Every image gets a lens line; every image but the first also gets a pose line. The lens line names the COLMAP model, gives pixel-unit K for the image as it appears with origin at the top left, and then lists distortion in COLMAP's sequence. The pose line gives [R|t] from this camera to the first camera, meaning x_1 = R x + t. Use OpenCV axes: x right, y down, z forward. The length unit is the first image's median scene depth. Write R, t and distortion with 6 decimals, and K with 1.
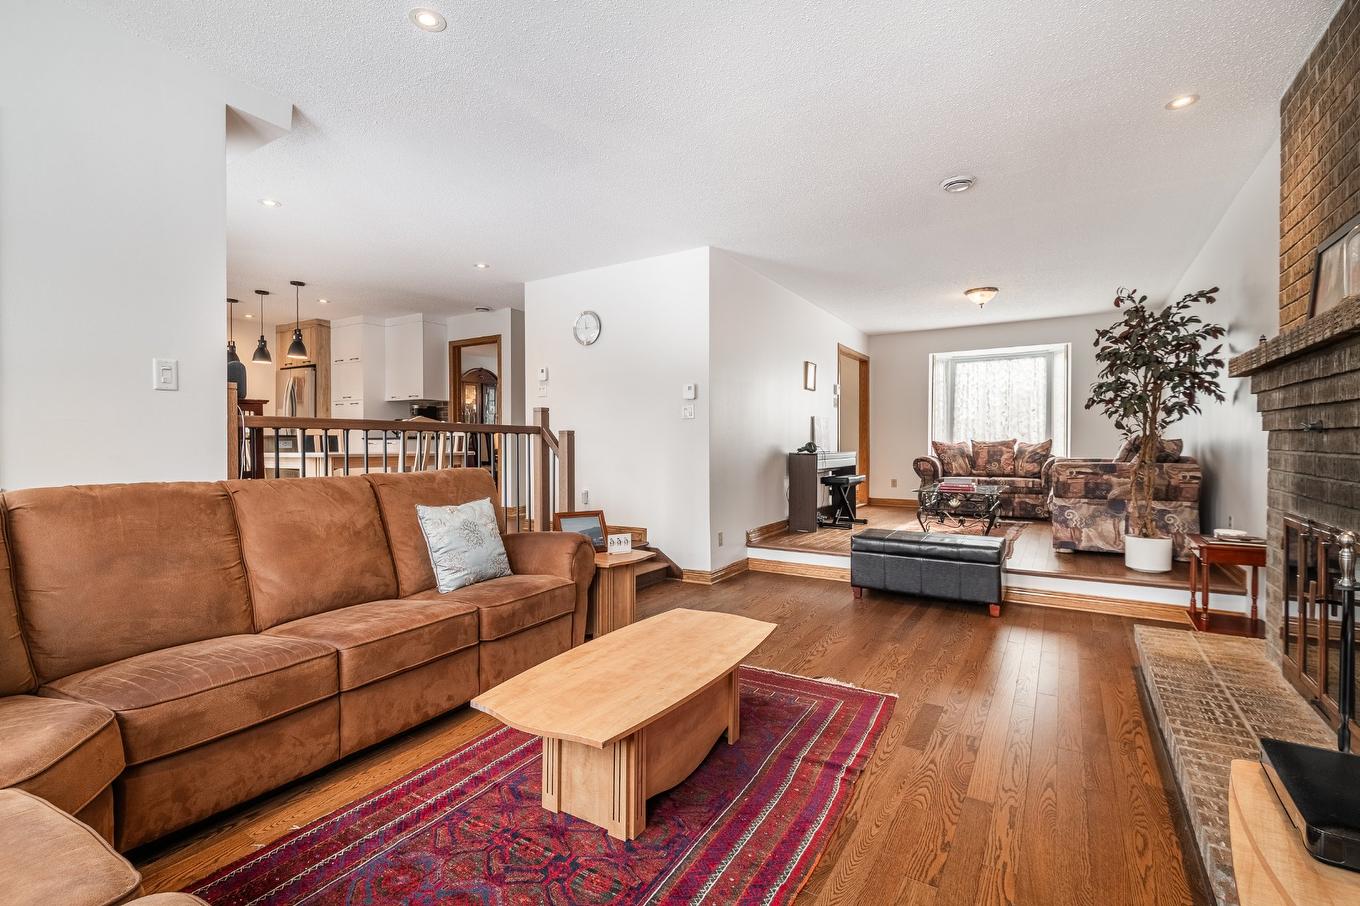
lens RADIAL K [[614.3, 0, 677.9], [0, 614.3, 450.0], [0, 0, 1]] dist [0.031828, -0.020904]
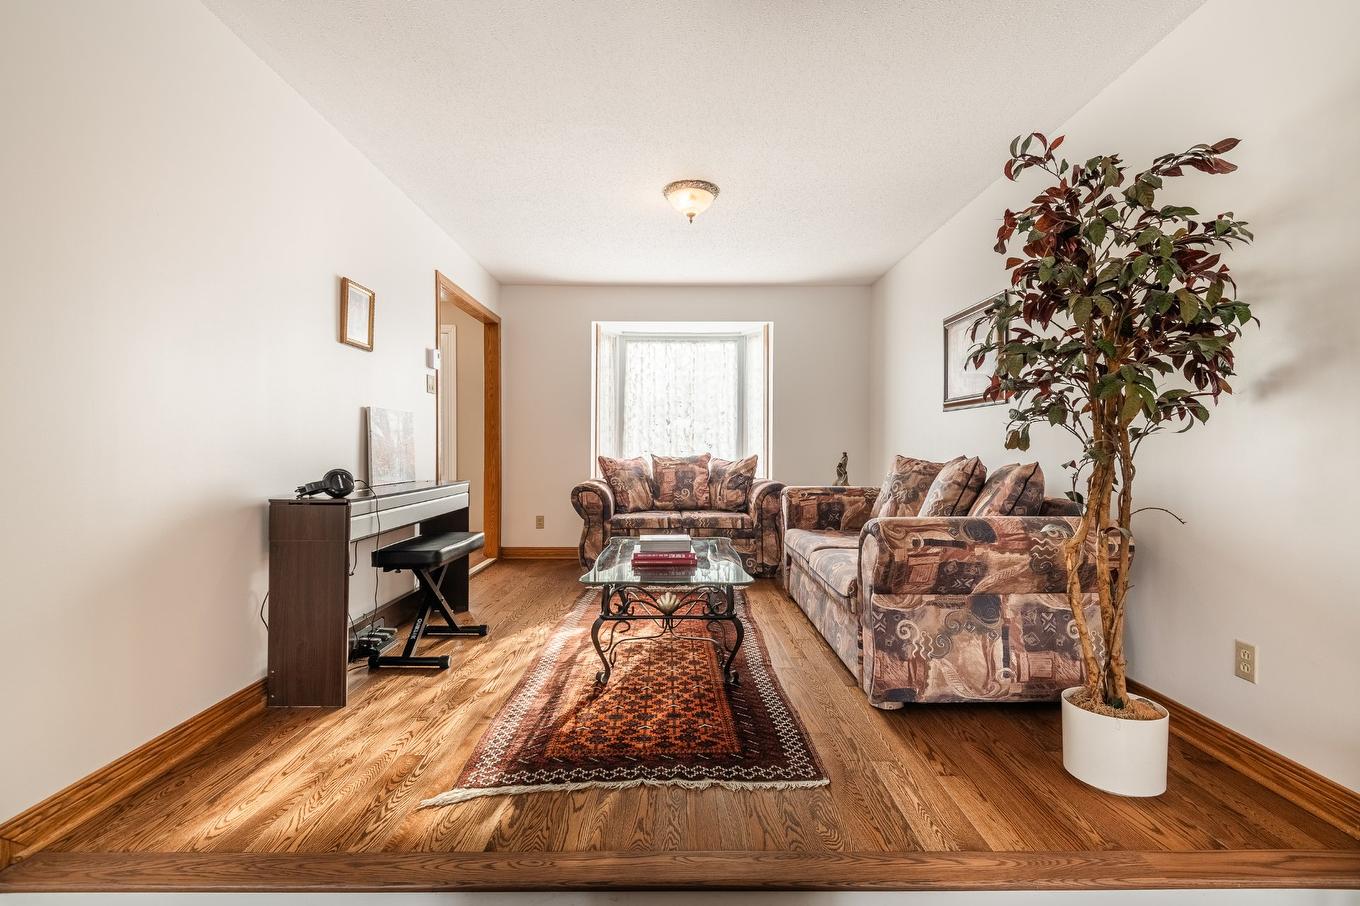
lens RADIAL K [[614.3, 0, 677.9], [0, 614.3, 450.0], [0, 0, 1]] dist [0.031828, -0.020904]
pose [[0.847341, 0.000711, 0.531049, 0.160221], [0.002449, 0.999983, -0.005246, -0.019273], [-0.531044, 0.005746, 0.847325, 0.462591]]
